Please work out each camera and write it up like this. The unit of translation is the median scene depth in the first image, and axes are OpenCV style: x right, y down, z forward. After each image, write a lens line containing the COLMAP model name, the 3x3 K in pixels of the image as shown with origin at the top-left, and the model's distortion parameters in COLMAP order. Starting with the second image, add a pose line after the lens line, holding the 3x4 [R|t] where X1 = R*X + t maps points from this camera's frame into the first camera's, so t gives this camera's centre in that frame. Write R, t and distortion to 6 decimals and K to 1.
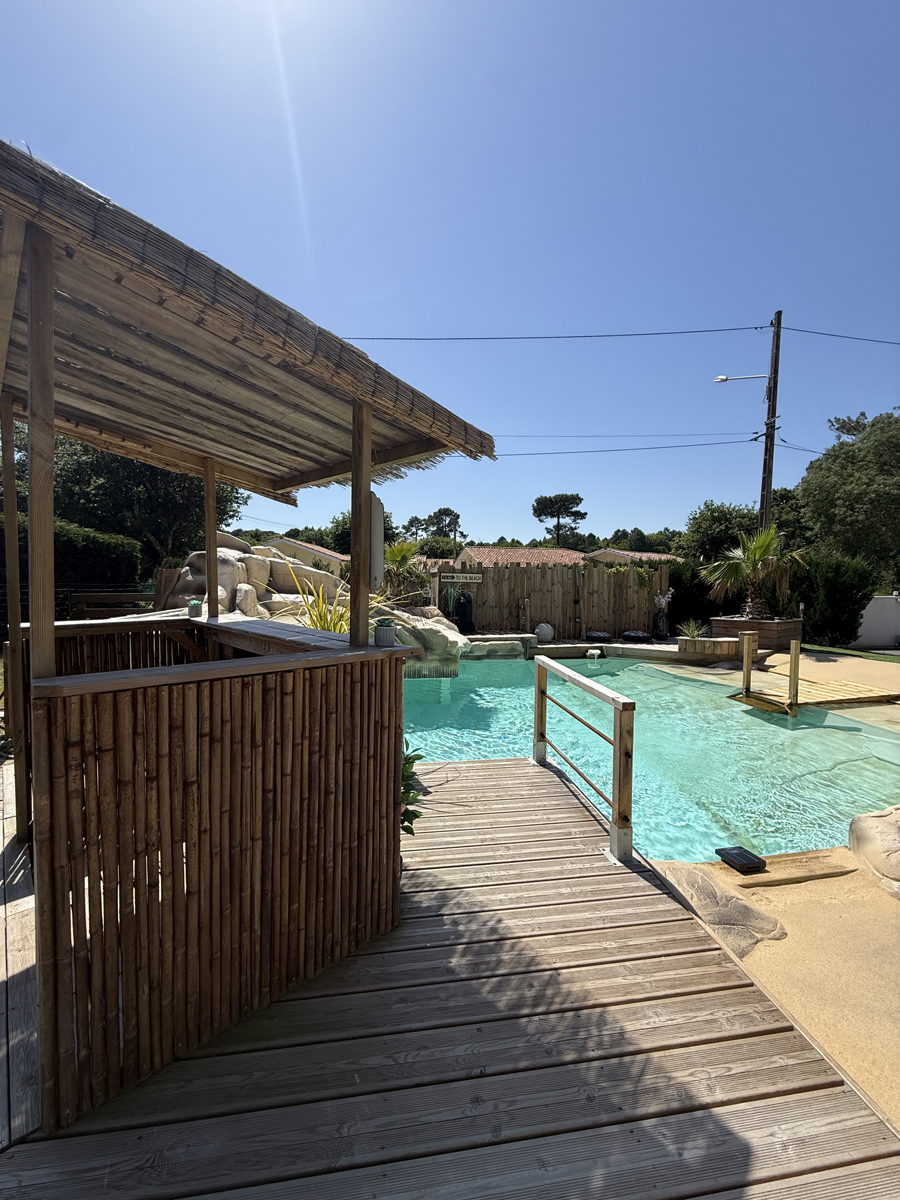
lens RADIAL K [[476.5, 0, 449.9], [0, 476.5, 603.0], [0, 0, 1]] dist [0.001715, 0.000135]
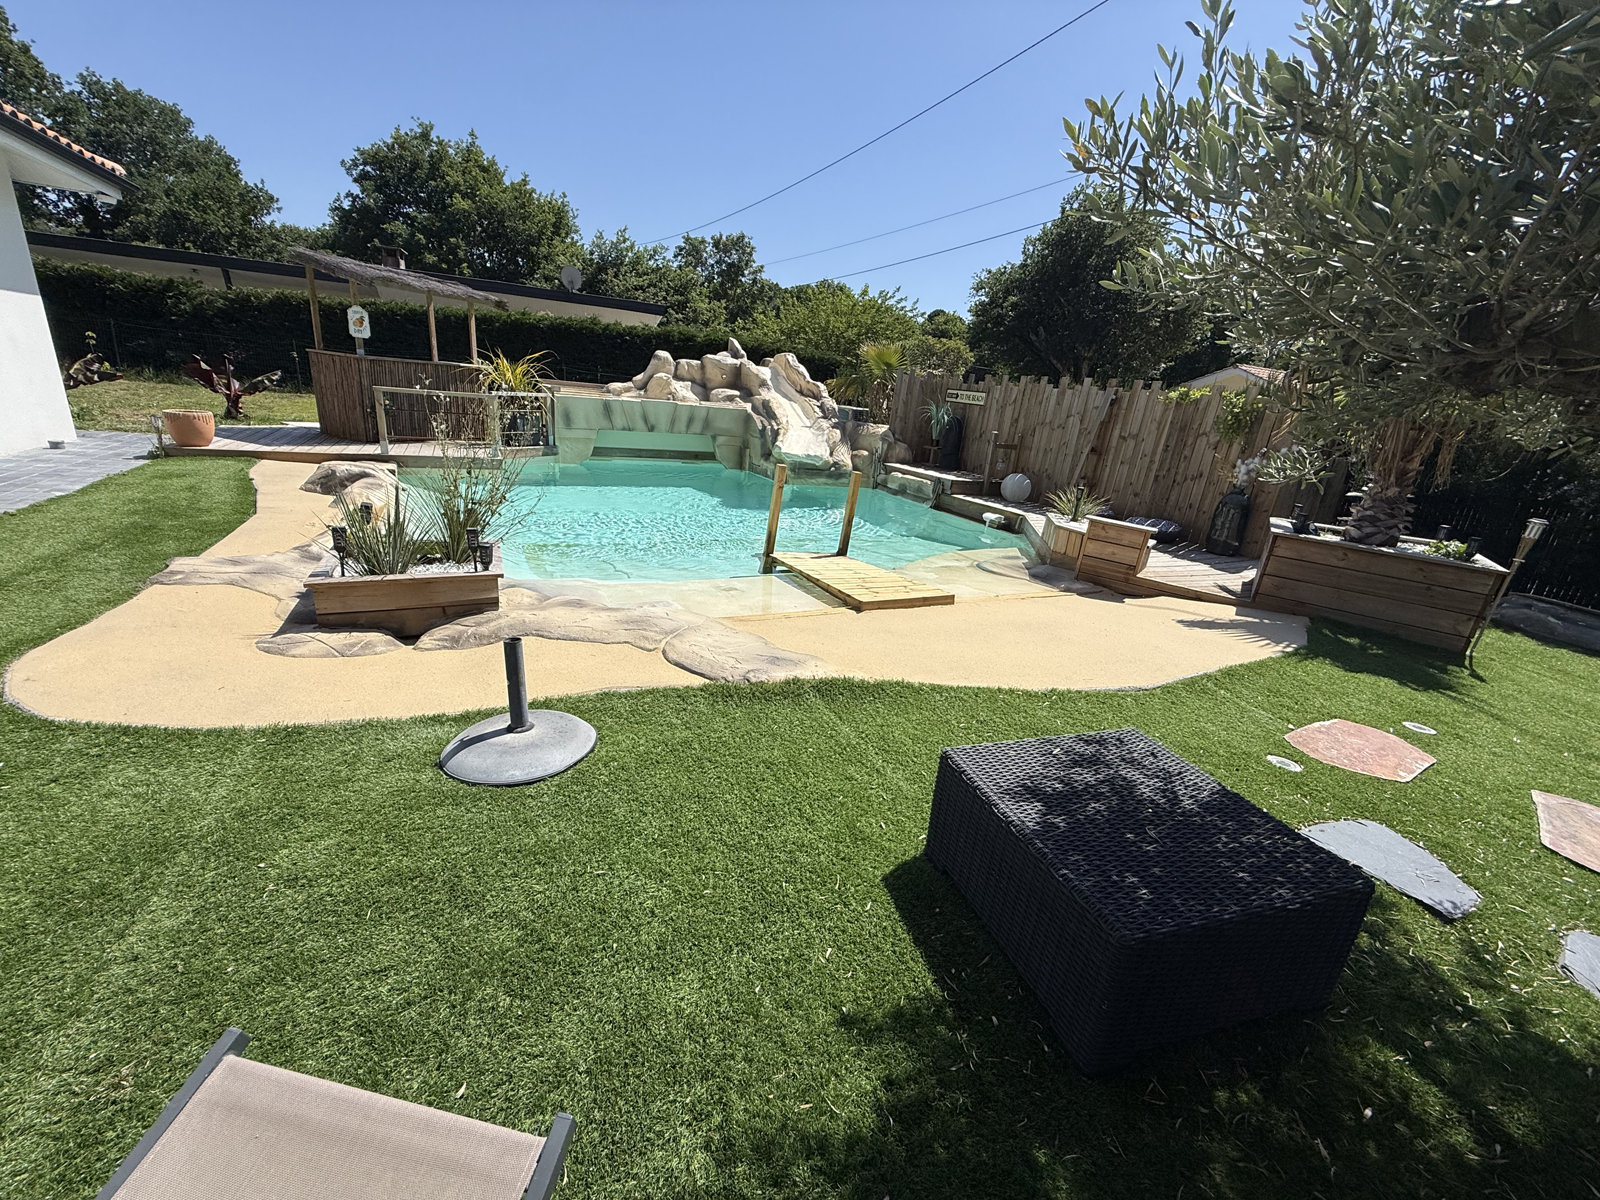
lens RADIAL K [[635.4, 0, 795.4], [0, 635.4, 601.9], [0, 0, 1]] dist [0.001715, 0.000135]
pose [[0.315422, 0.321488, -0.892835, 0.917863], [-0.141069, 0.946296, 0.290901, -0.001102], [0.938407, 0.034195, 0.343834, 0.408485]]
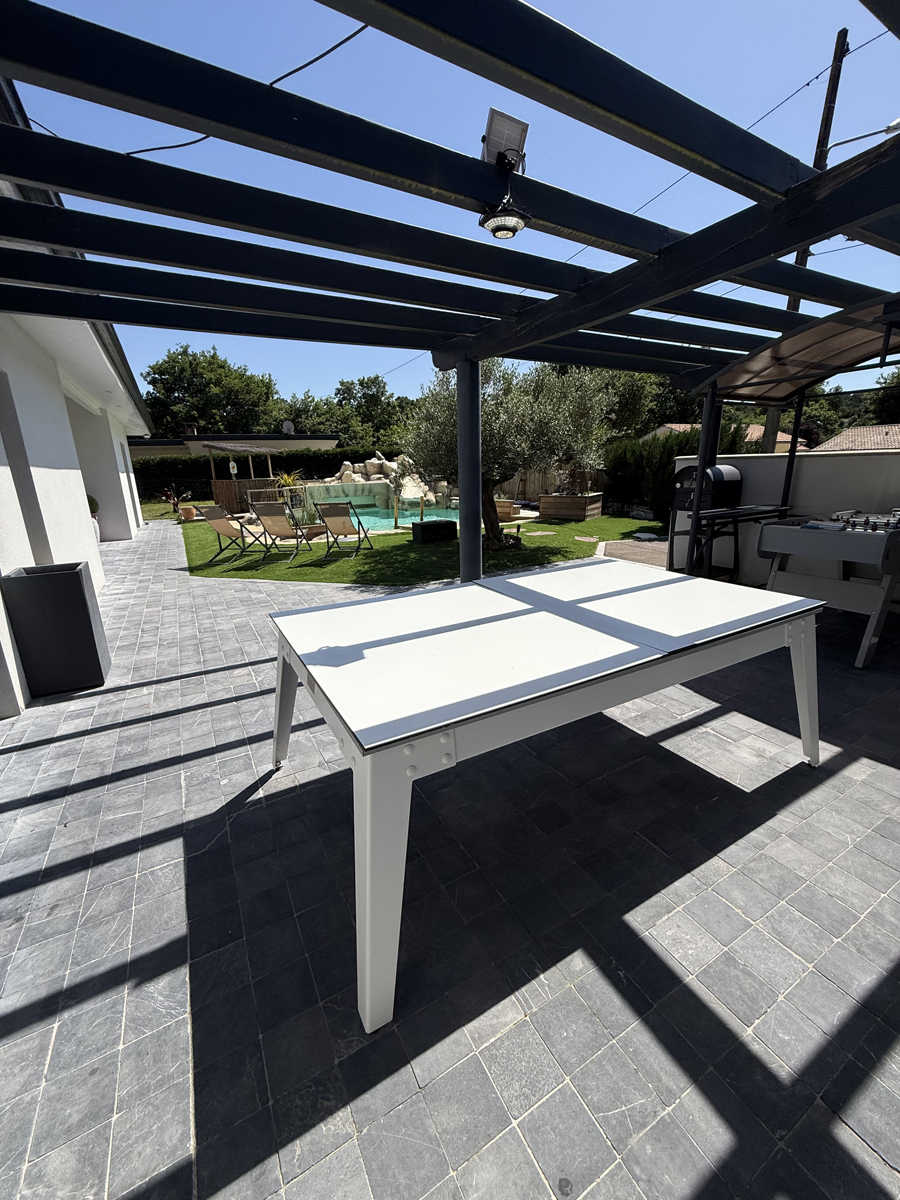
lens RADIAL K [[476.0, 0, 450.0], [0, 476.0, 600.0], [0, 0, 1]] dist [-0.001844, -0.000112]
pose [[0.353370, 0.233544, -0.905862, 1.636051], [-0.018482, 0.969890, 0.242842, 0.004839], [0.935301, -0.069071, 0.347046, 0.258770]]
